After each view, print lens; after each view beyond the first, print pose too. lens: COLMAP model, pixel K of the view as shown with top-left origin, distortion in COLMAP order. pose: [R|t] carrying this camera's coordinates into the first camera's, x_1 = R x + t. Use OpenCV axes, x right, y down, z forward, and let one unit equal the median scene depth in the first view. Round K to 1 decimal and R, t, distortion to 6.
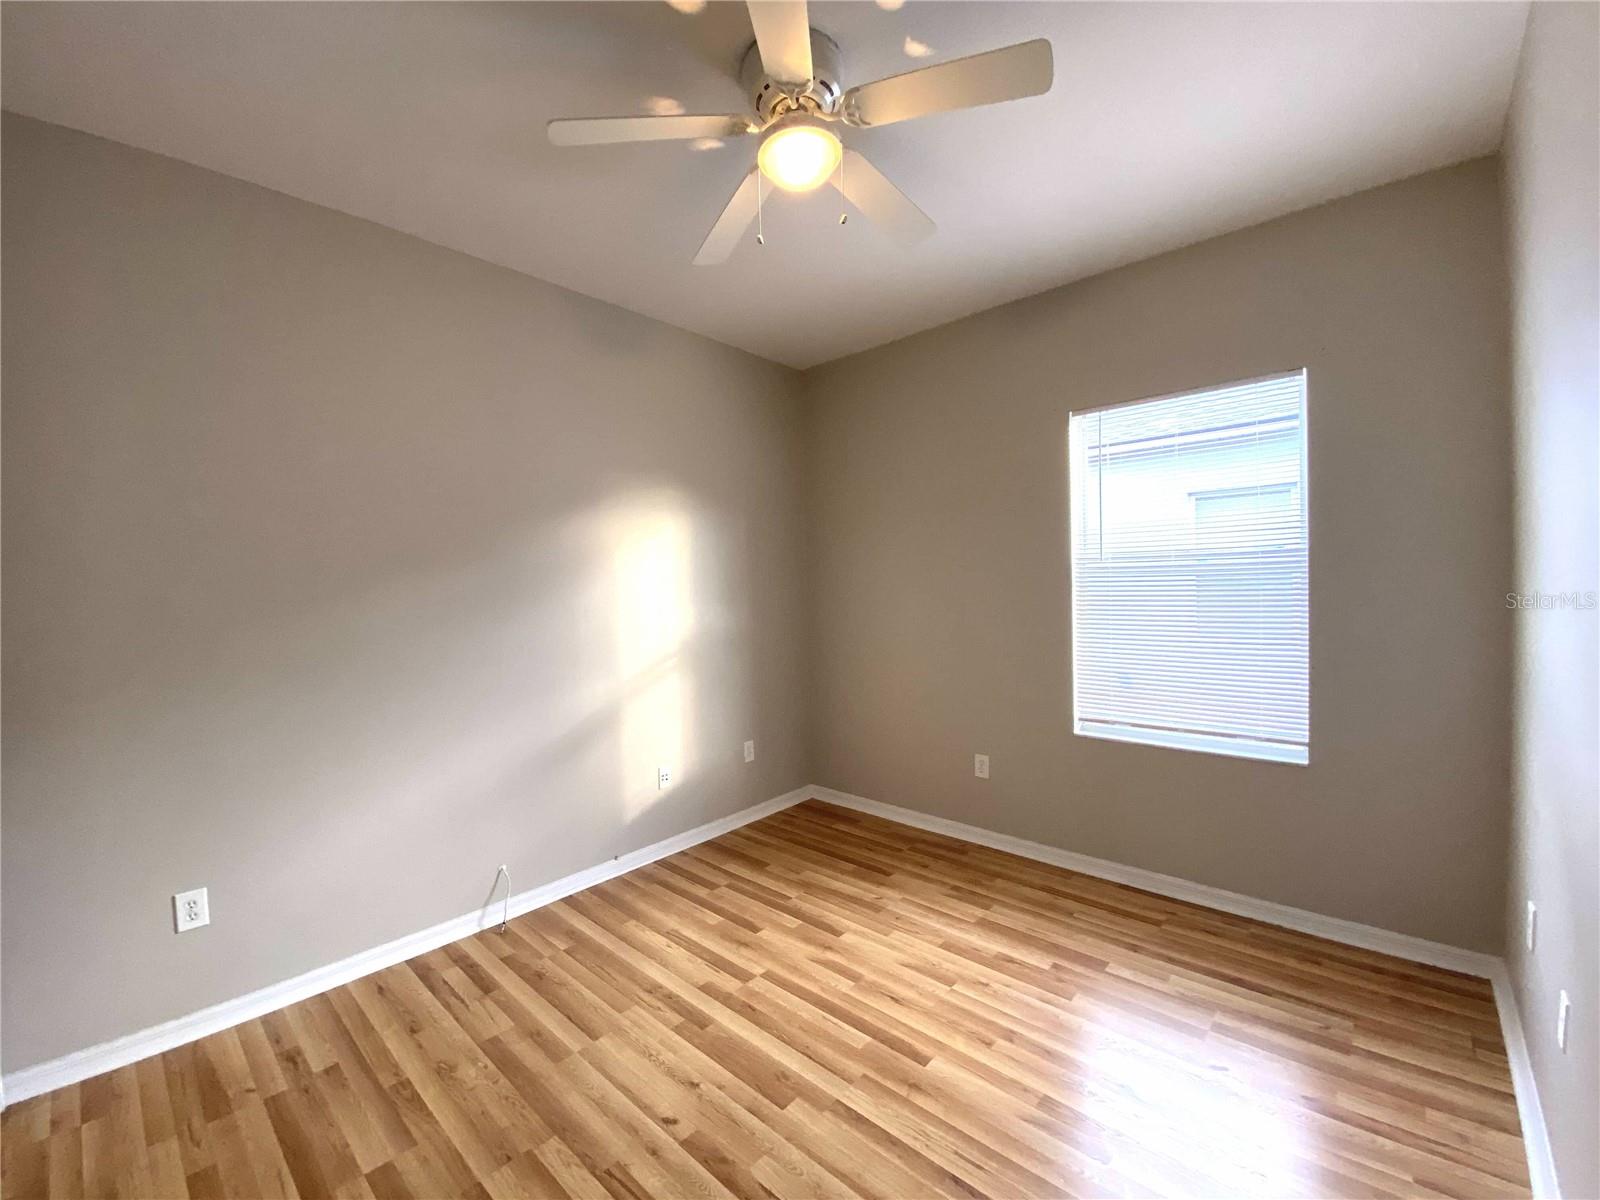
lens RADIAL K [[654.5, 0, 795.9], [0, 654.5, 599.7], [0, 0, 1]] dist [-0.005822, -0.004279]
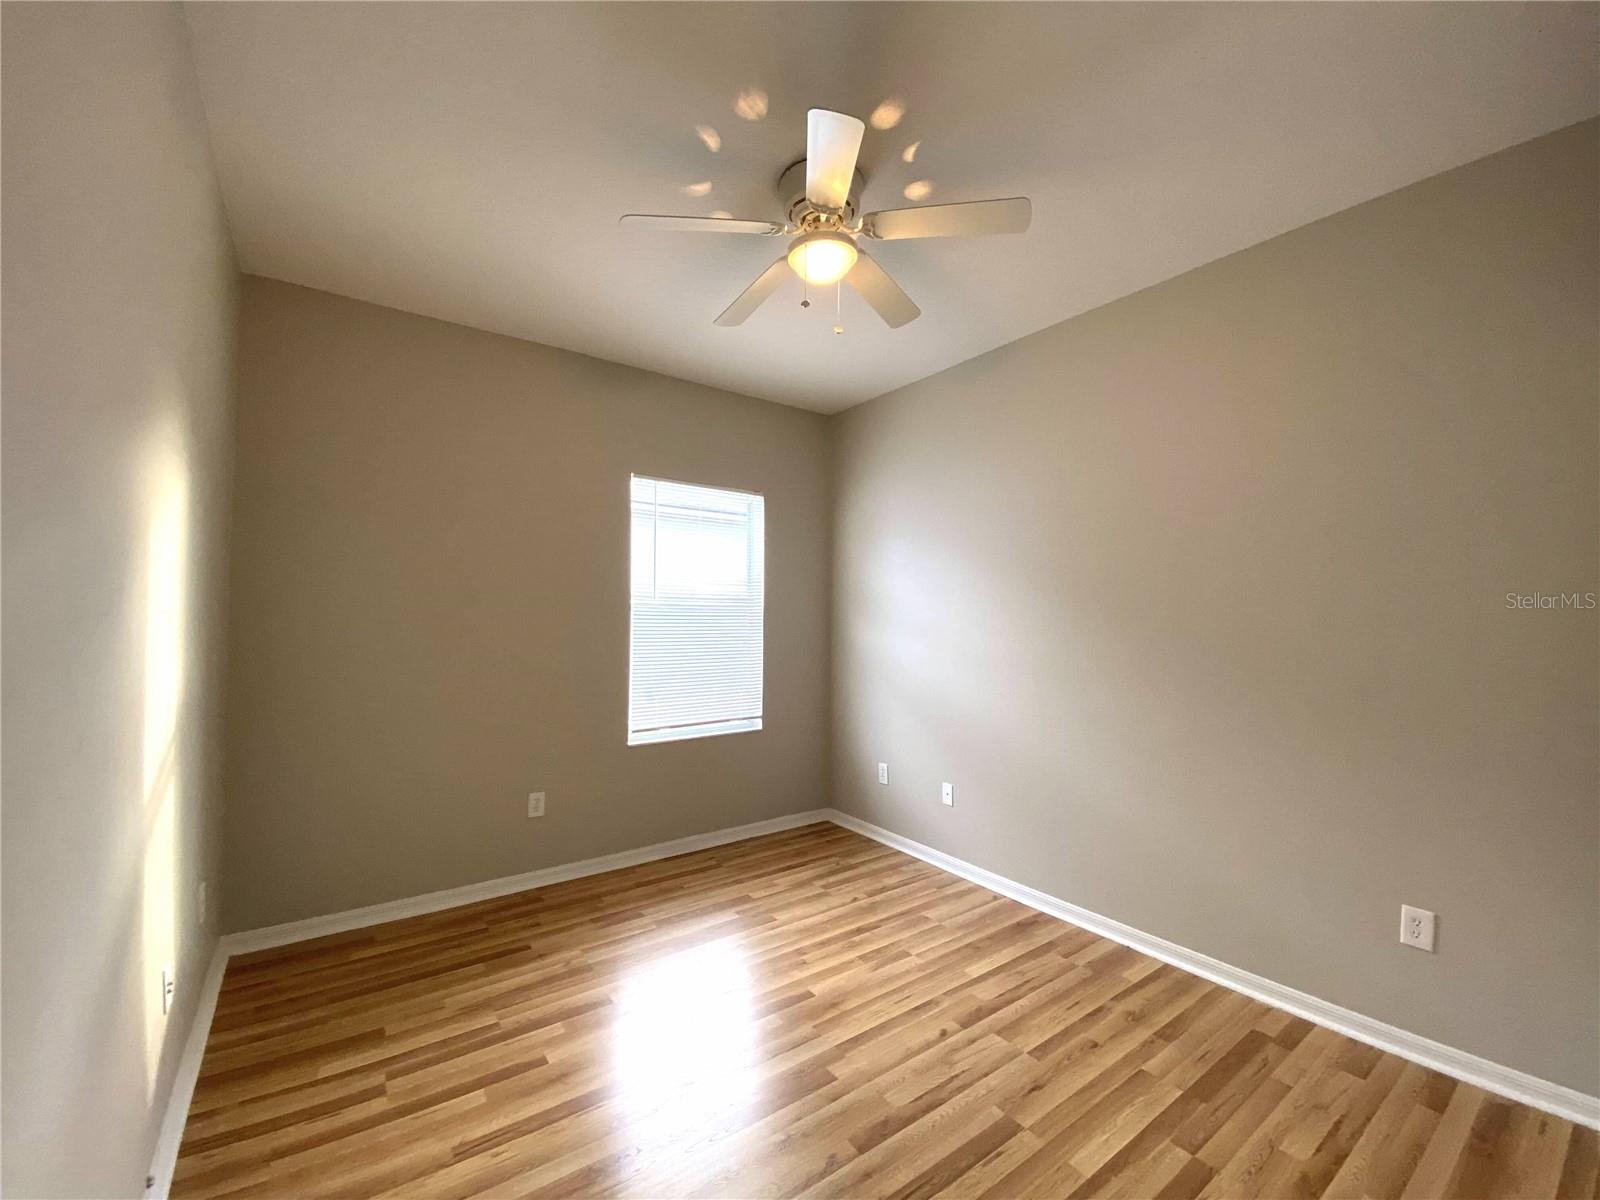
lens RADIAL K [[654.5, 0, 799.7], [0, 654.5, 591.6], [0, 0, 1]] dist [-0.005822, -0.004279]
pose [[0.216975, 0.049855, 0.974903, -0.695256], [0.025436, 0.998067, -0.056701, 0.006408], [-0.975846, 0.037100, 0.215287, 0.472795]]
